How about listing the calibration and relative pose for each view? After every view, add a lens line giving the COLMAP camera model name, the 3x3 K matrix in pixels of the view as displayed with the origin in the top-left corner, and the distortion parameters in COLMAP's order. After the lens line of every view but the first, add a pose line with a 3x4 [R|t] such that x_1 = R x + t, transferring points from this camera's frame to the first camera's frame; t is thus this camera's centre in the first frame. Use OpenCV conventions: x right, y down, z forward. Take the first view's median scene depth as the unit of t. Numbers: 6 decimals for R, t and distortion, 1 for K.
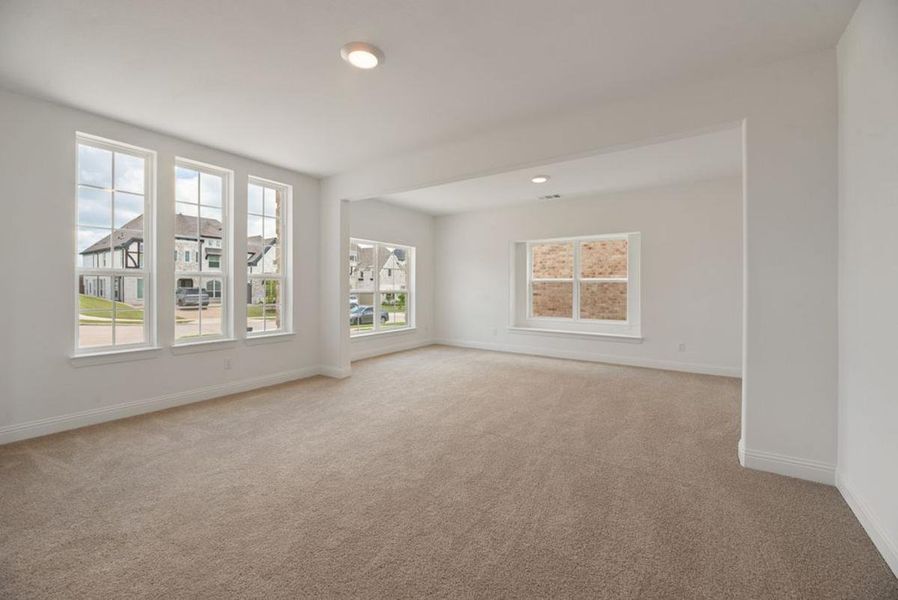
lens RADIAL K [[379.8, 0, 448.5], [0, 379.8, 290.9], [0, 0, 1]] dist [0.001441, -0.000261]
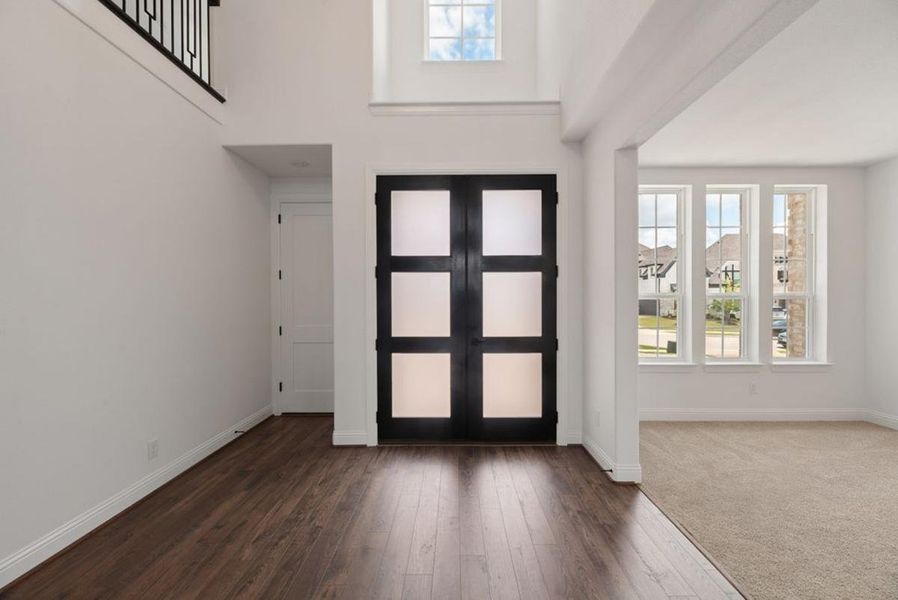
lens RADIAL K [[379.8, 0, 443.9], [0, 379.8, 302.8], [0, 0, 1]] dist [0.001441, -0.000261]
pose [[0.544648, 0.002642, -0.838661, -0.206473], [-0.002944, 0.999995, 0.001238, -0.022146], [0.838660, 0.001795, 0.544653, -0.173883]]
